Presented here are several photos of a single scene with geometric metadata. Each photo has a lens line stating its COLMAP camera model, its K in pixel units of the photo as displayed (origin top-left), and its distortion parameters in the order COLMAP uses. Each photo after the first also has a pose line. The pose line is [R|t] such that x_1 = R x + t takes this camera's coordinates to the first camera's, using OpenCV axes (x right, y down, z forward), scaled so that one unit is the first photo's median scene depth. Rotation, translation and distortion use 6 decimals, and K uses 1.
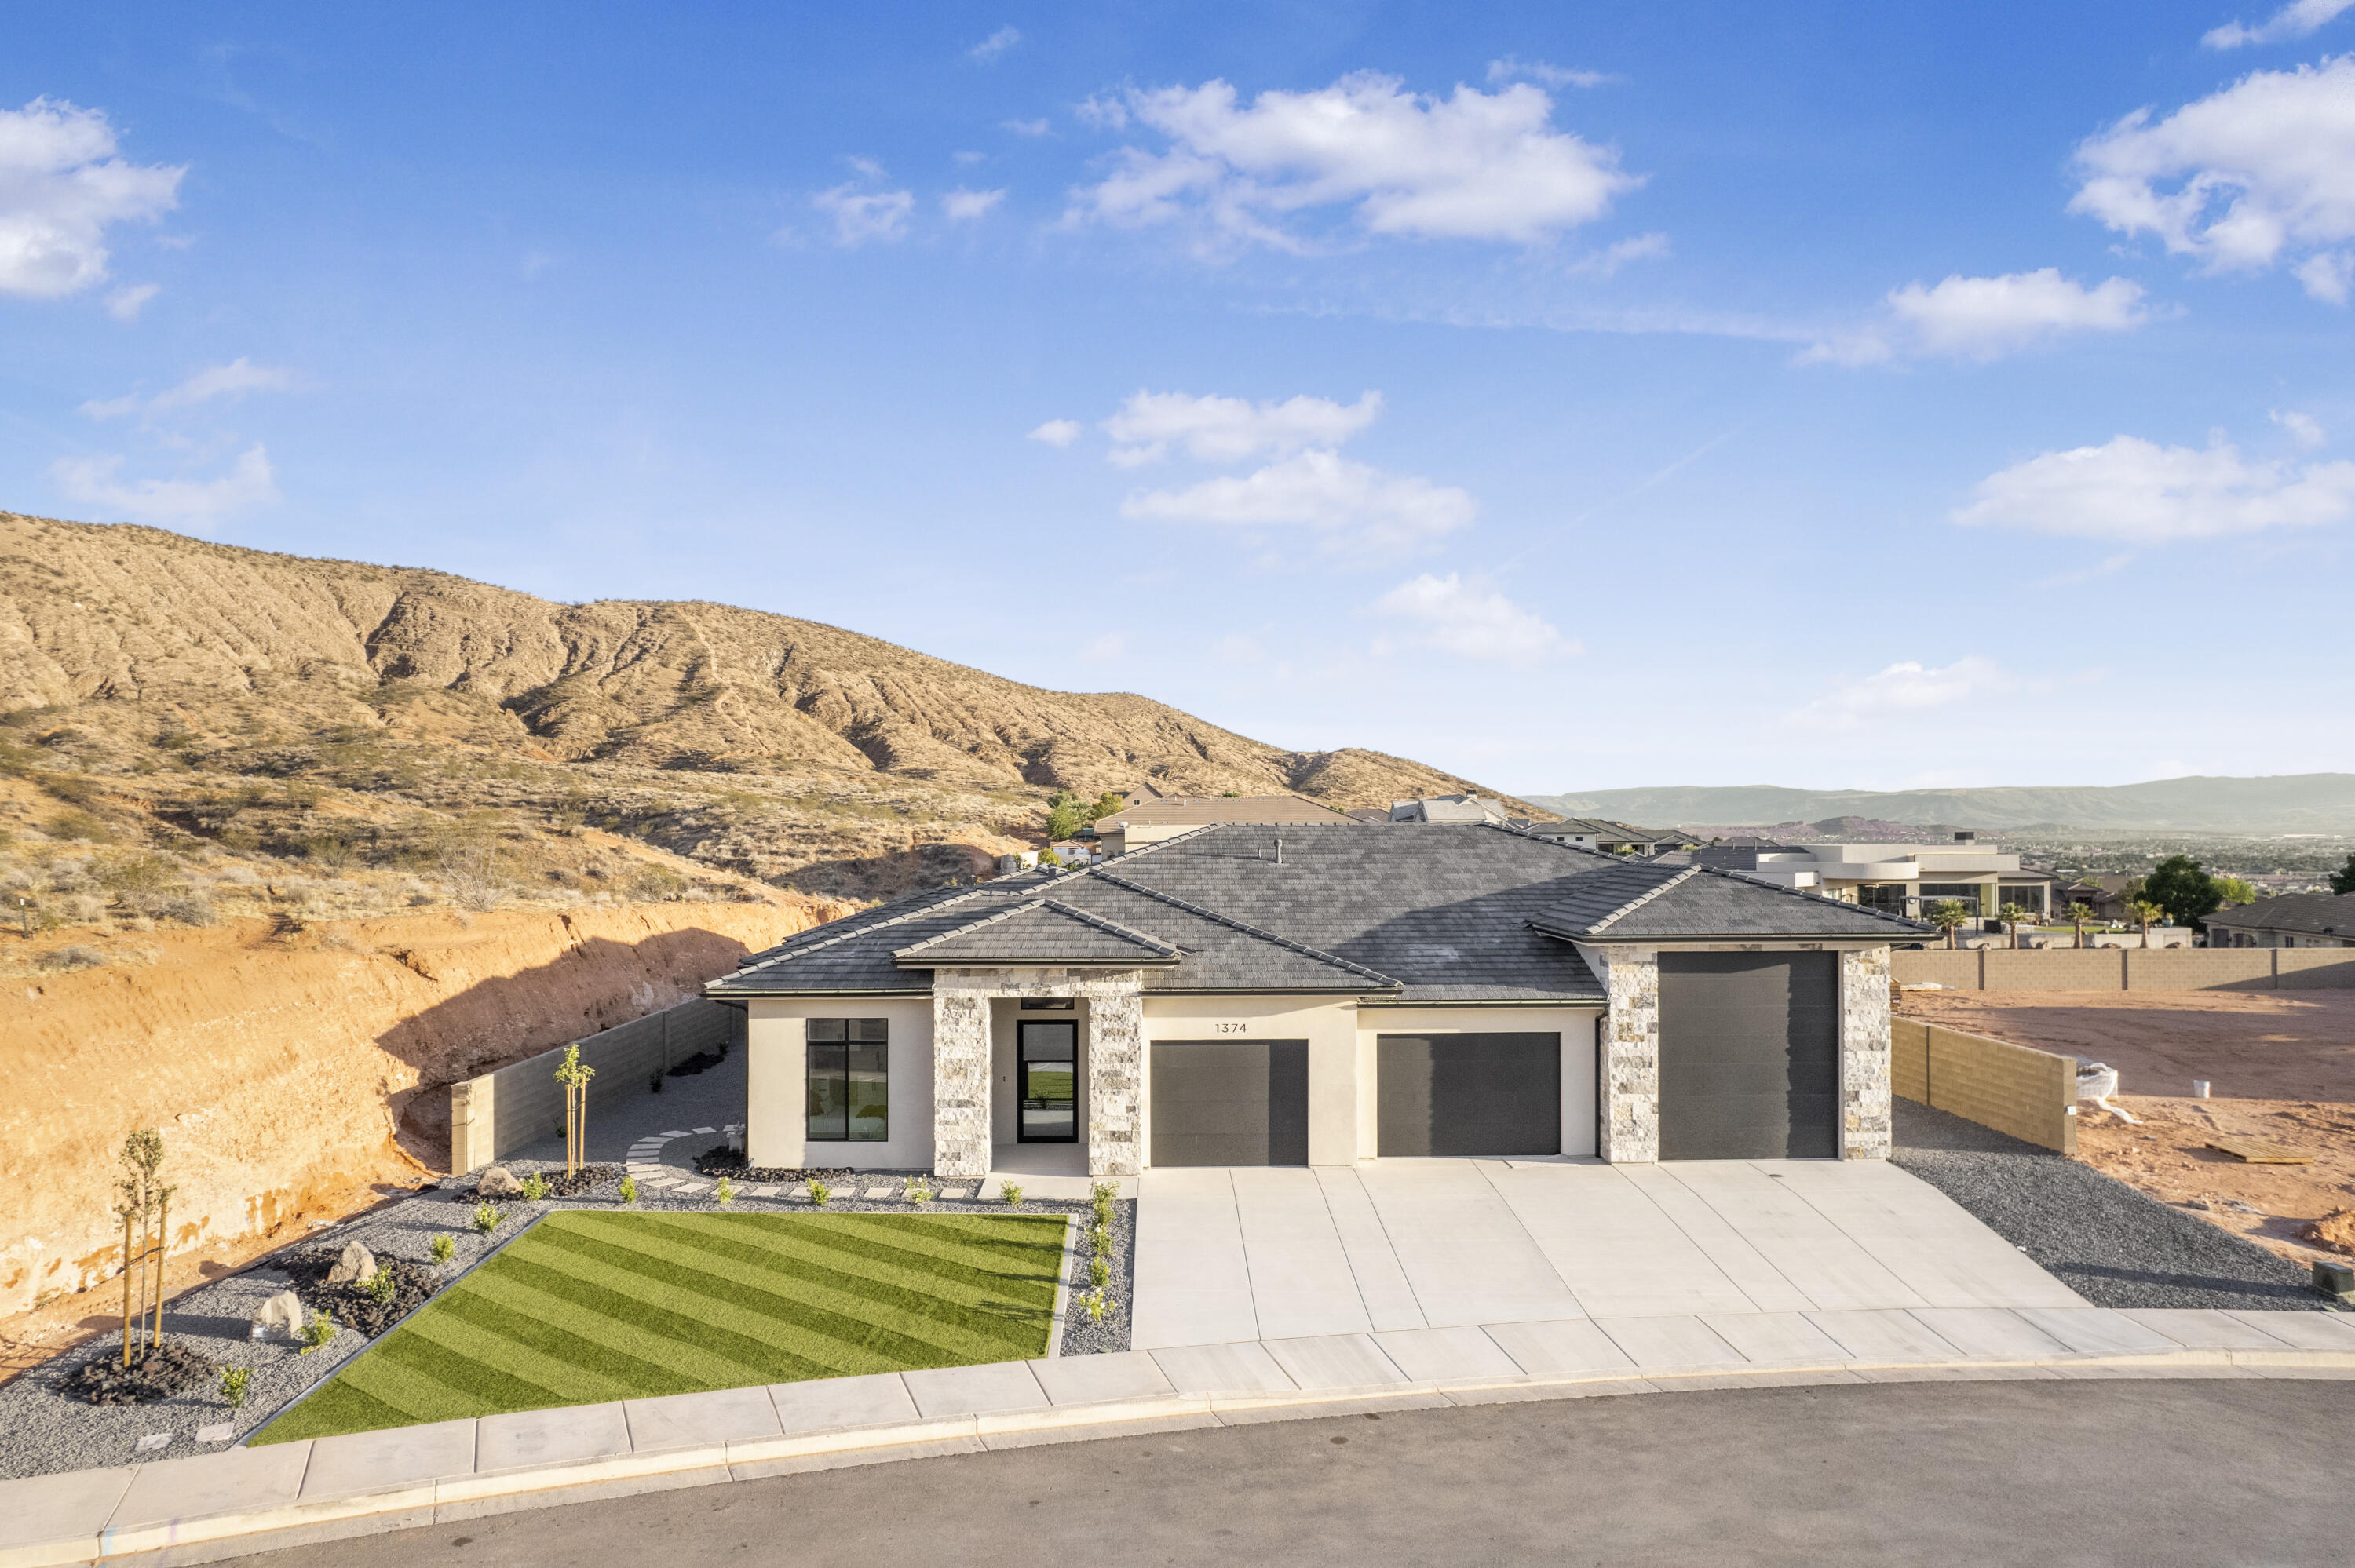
lens RADIAL K [[1553.3, 0, 1164.5], [0, 1553.3, 790.3], [0, 0, 1]] dist [-0.085516, 0.089181]
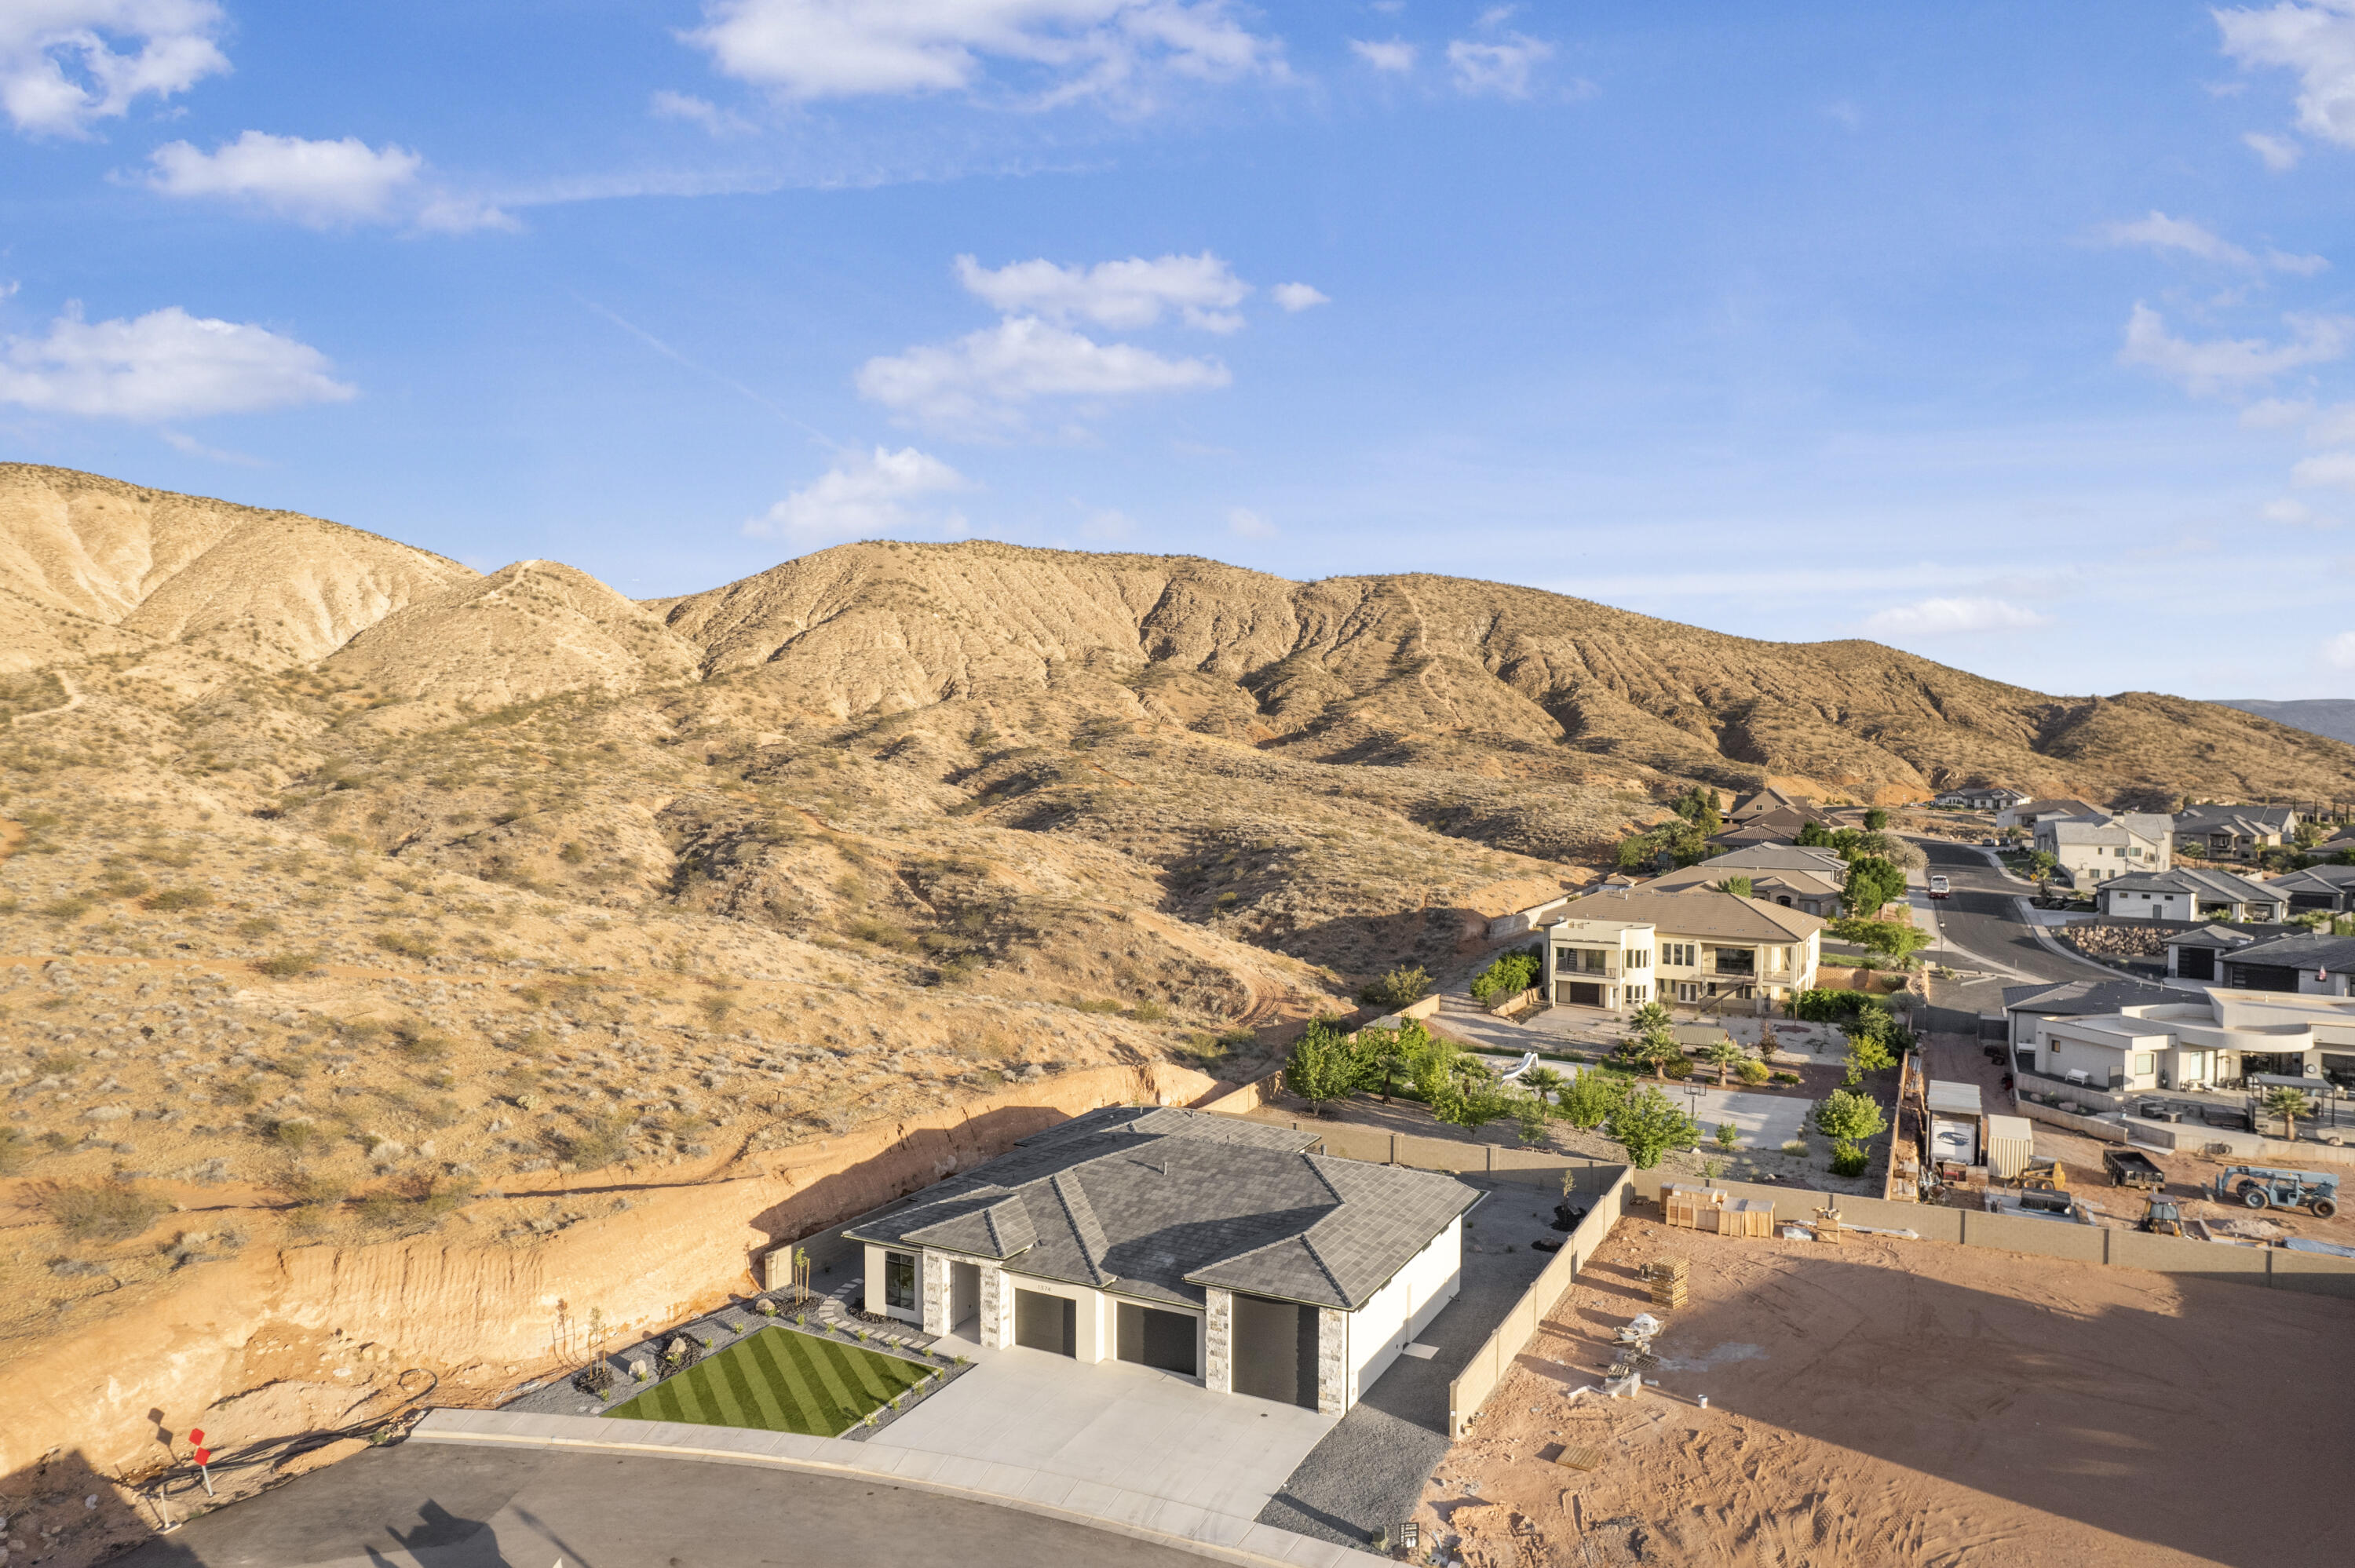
lens RADIAL K [[1542.2, 0, 1163.4], [0, 1542.2, 763.0], [0, 0, 1]] dist [-0.062404, 0.049747]
pose [[0.873557, 0.014726, -0.486498, 0.251541], [0.008854, 0.998896, 0.046134, -0.139063], [0.486640, -0.044608, 0.872463, -0.152012]]
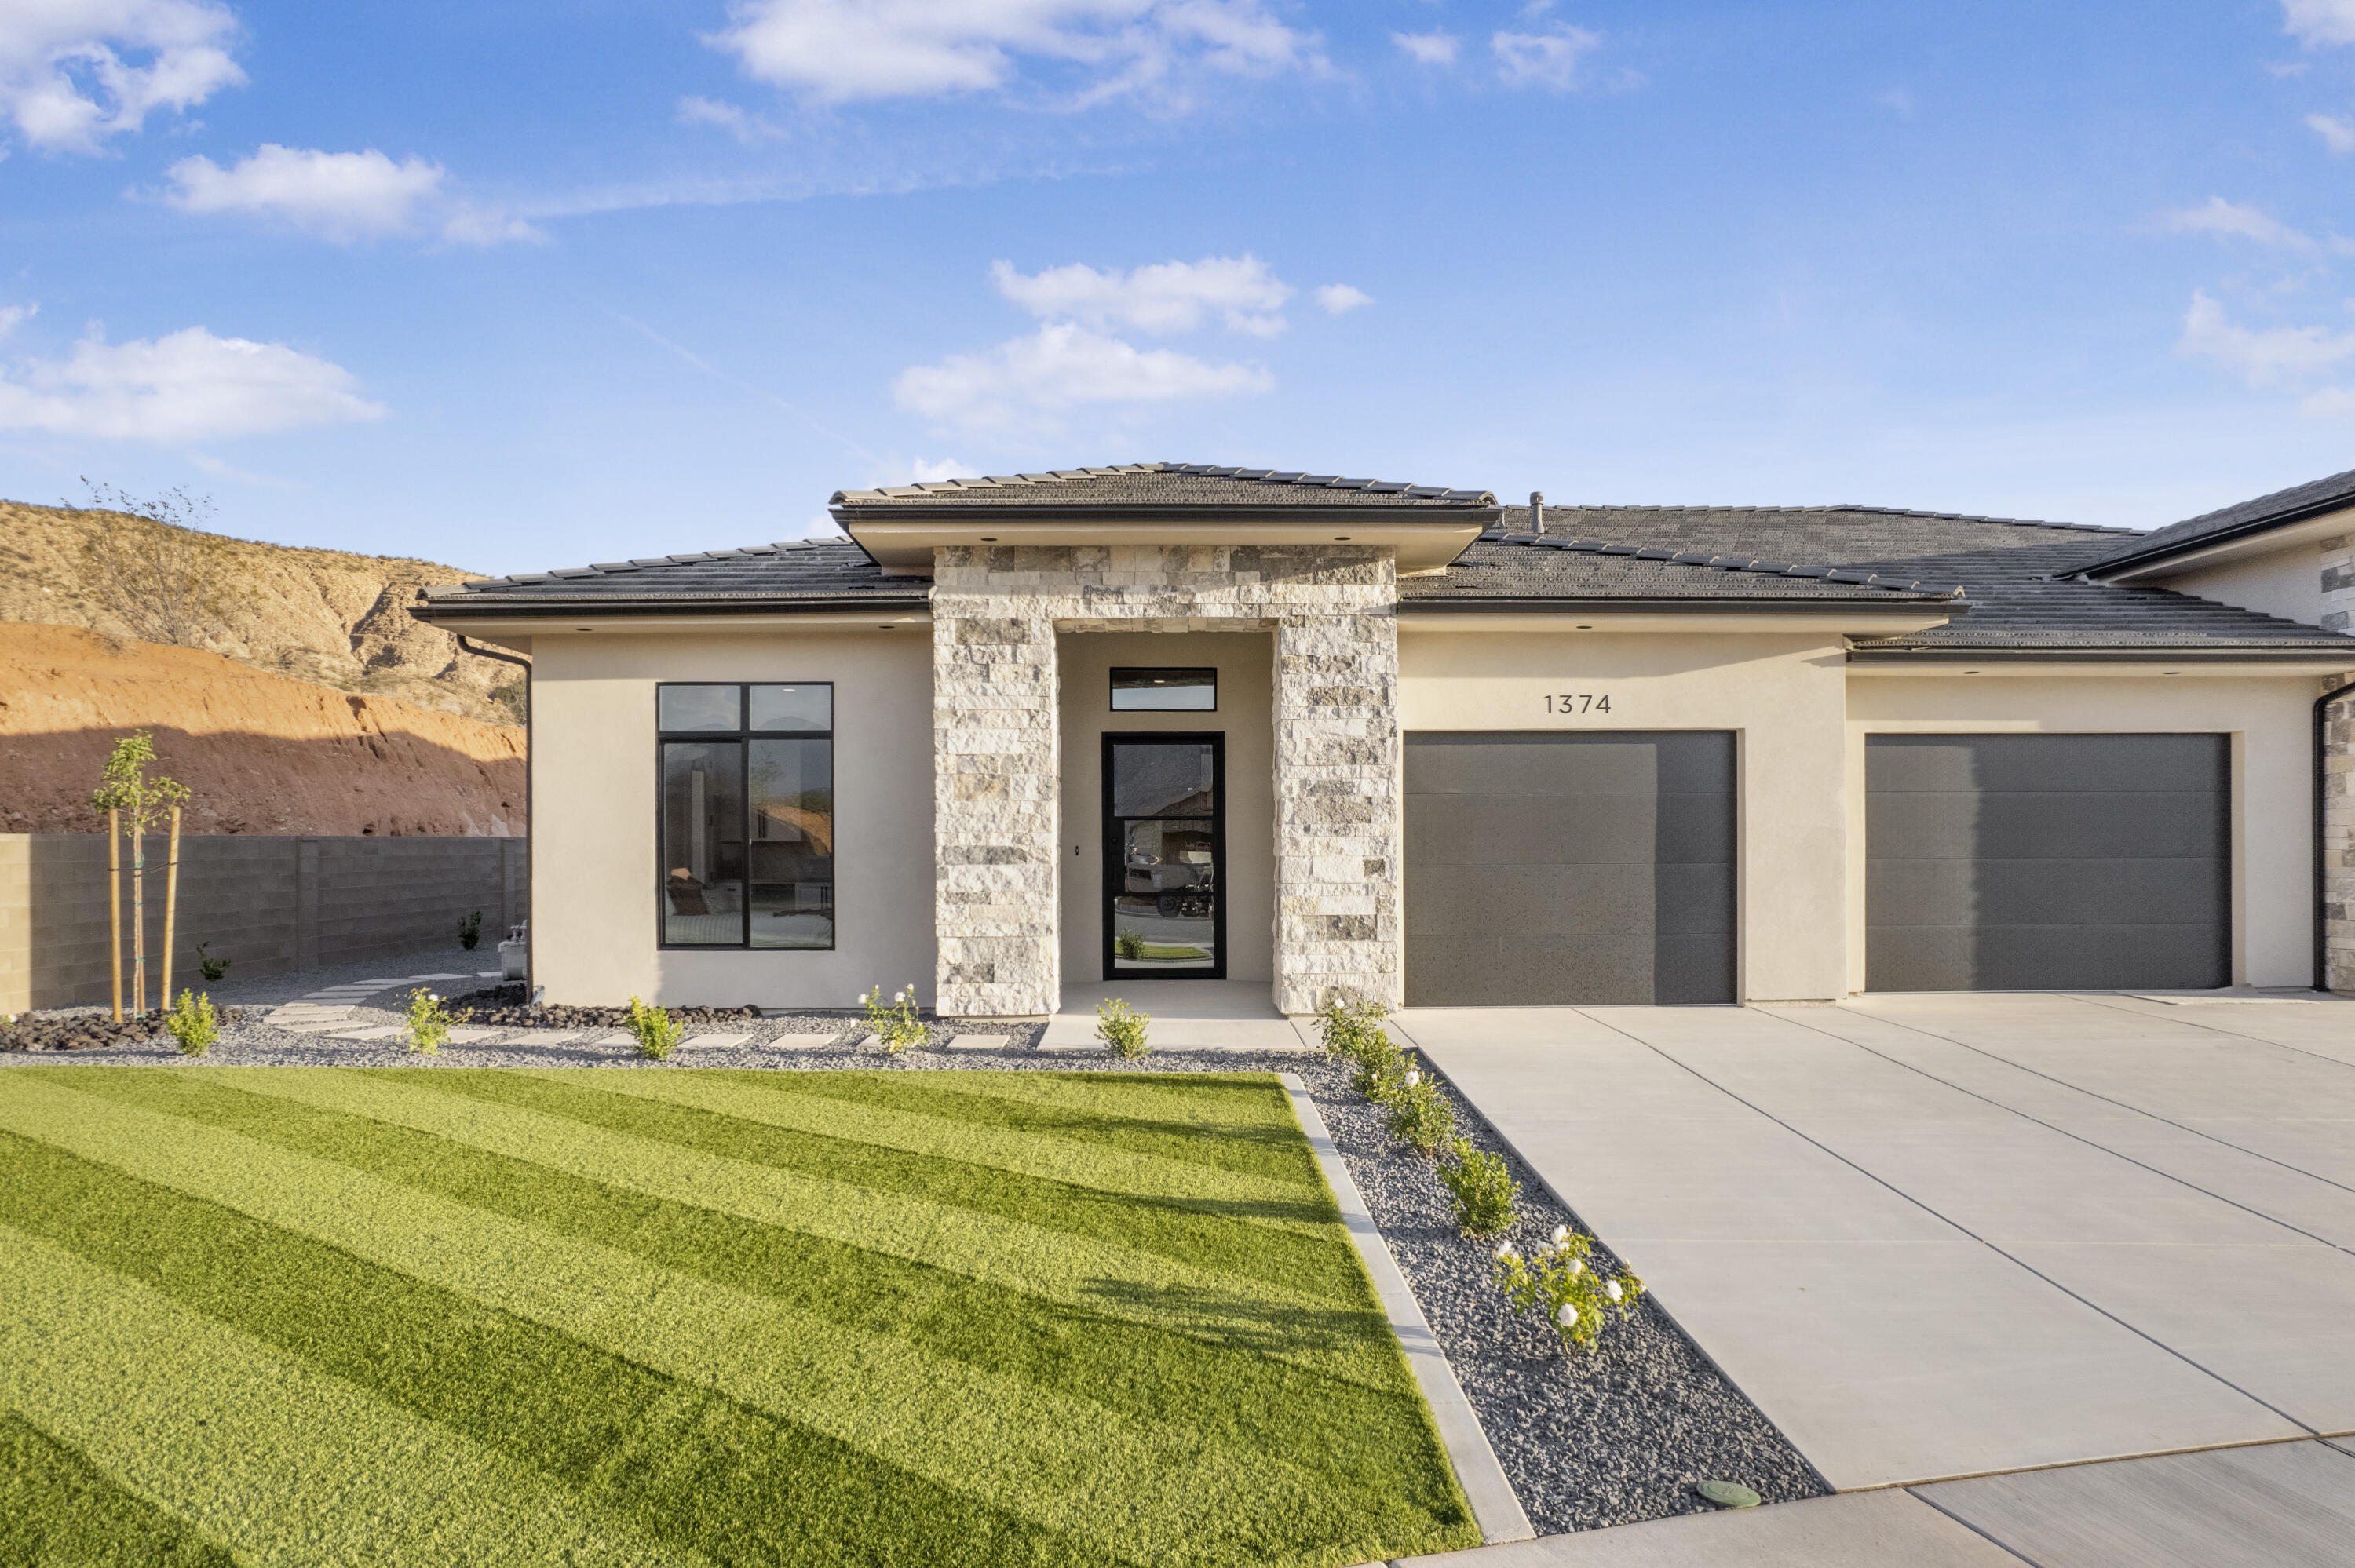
lens RADIAL K [[1547.4, 0, 1149.9], [0, 1547.4, 843.2], [0, 0, 1]] dist [-0.082316, 0.089055]
pose [[0.999929, -0.003503, -0.011372, -0.016625], [0.003810, 0.999627, 0.027060, 0.038150], [0.011273, -0.027102, 0.999569, 0.112743]]
